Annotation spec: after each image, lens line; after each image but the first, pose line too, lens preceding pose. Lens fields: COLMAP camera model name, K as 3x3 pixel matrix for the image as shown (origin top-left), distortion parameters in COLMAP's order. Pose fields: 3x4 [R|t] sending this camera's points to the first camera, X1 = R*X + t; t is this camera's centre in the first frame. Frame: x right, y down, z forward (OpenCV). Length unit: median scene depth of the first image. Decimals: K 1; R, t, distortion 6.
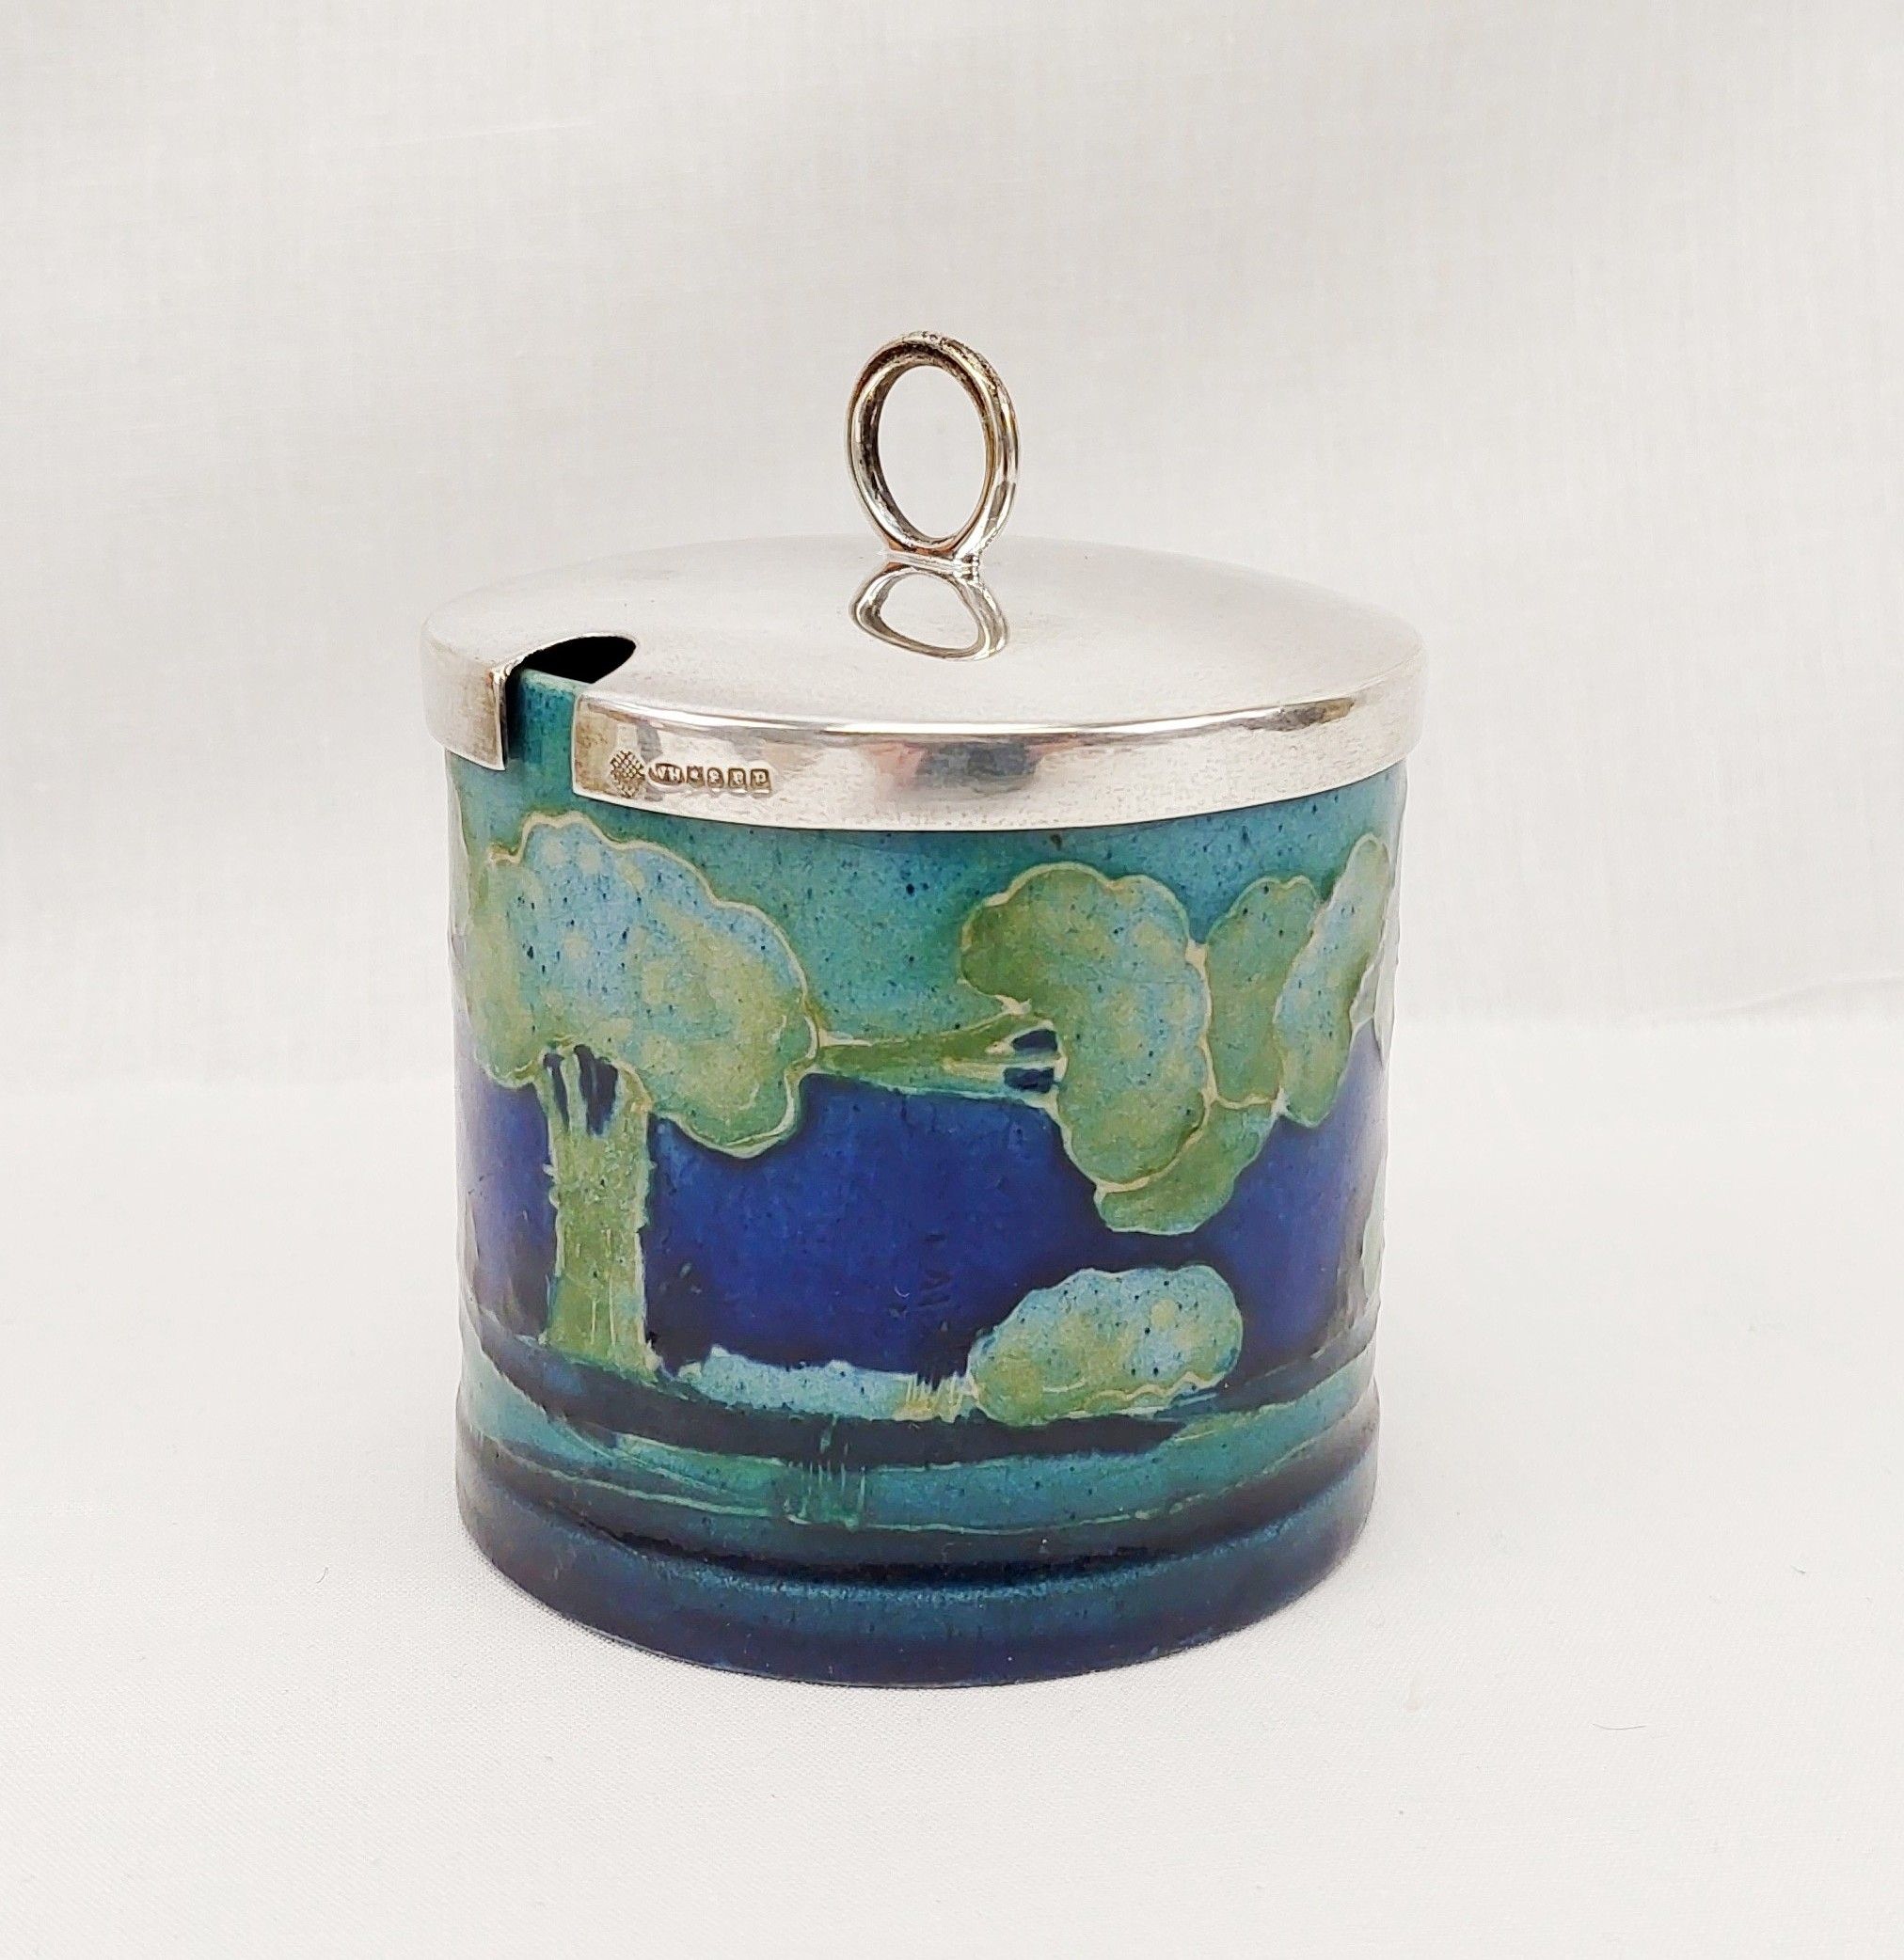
lens RADIAL K [[3003.0, 0, 948.5], [0, 3003.0, 984.0], [0, 0, 1]] dist [0.006230, 0.000000]
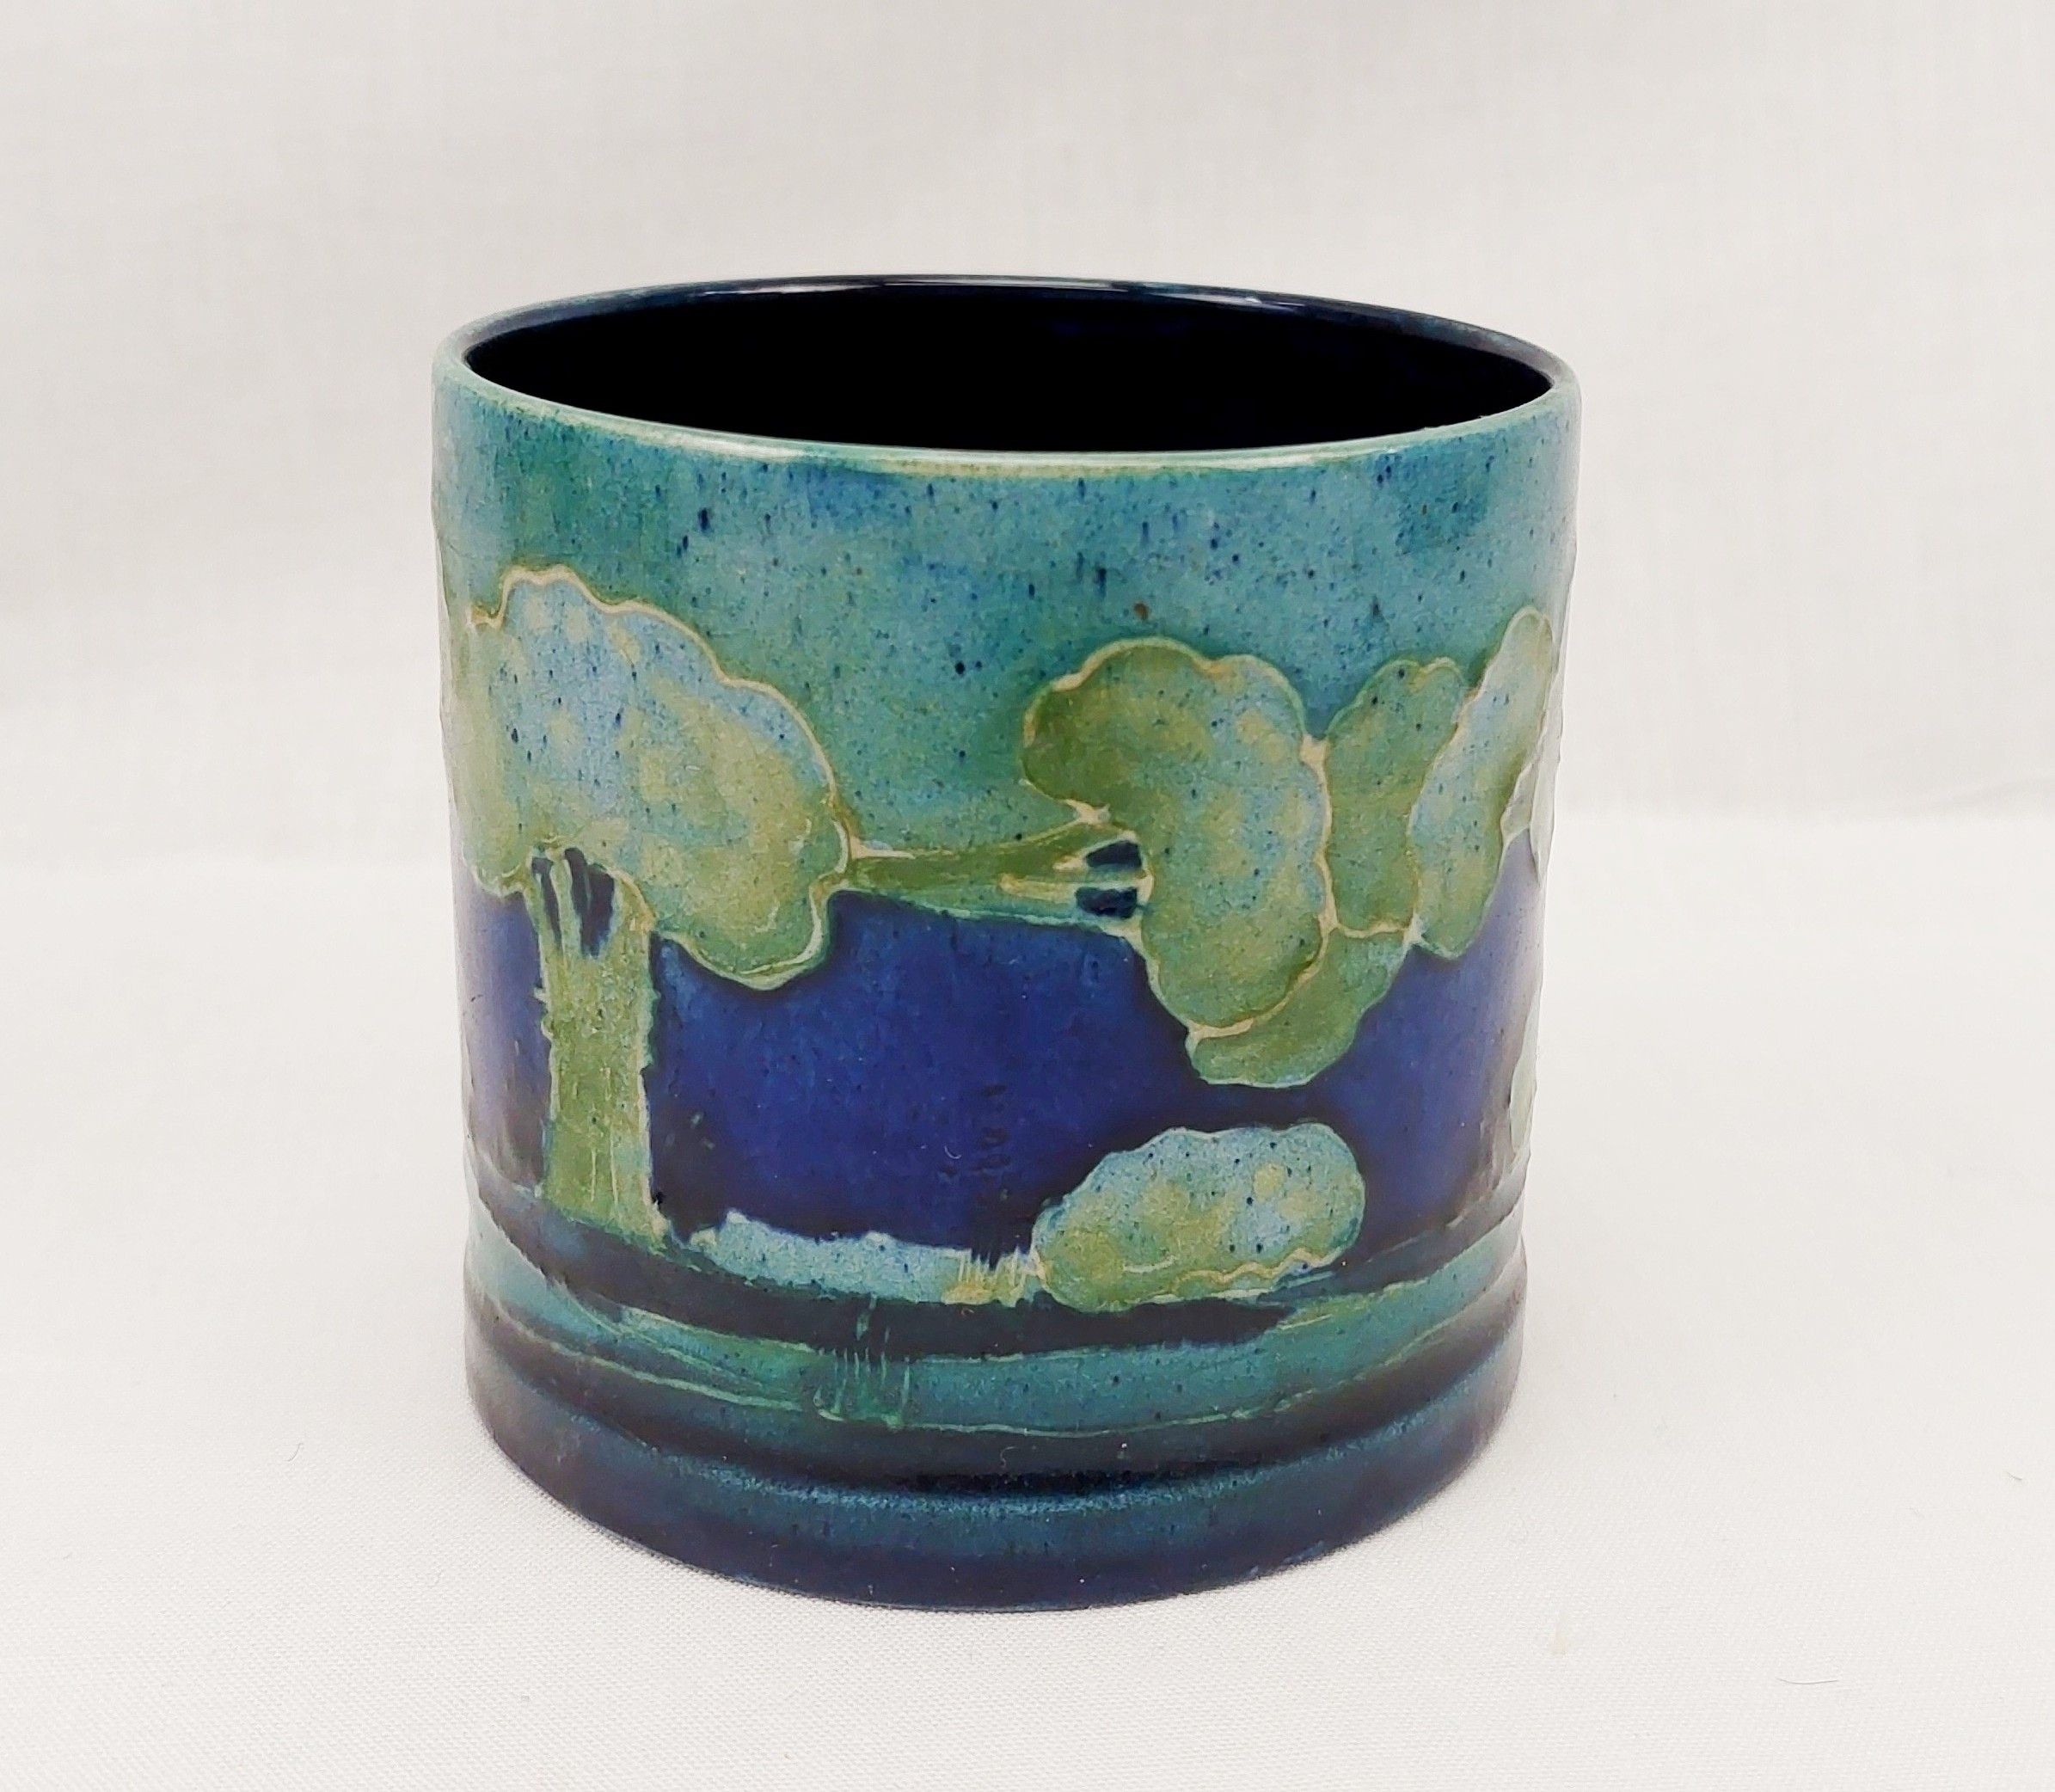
lens RADIAL K [[3036.5, 0, 1074.6], [0, 3036.5, 884.7], [0, 0, 1]] dist [0.037311, 0.000000]
pose [[0.999835, 0.015998, -0.008594, 0.023386], [-0.015608, 0.998924, 0.043662, -0.008375], [0.009283, -0.043521, 0.999009, 0.159168]]
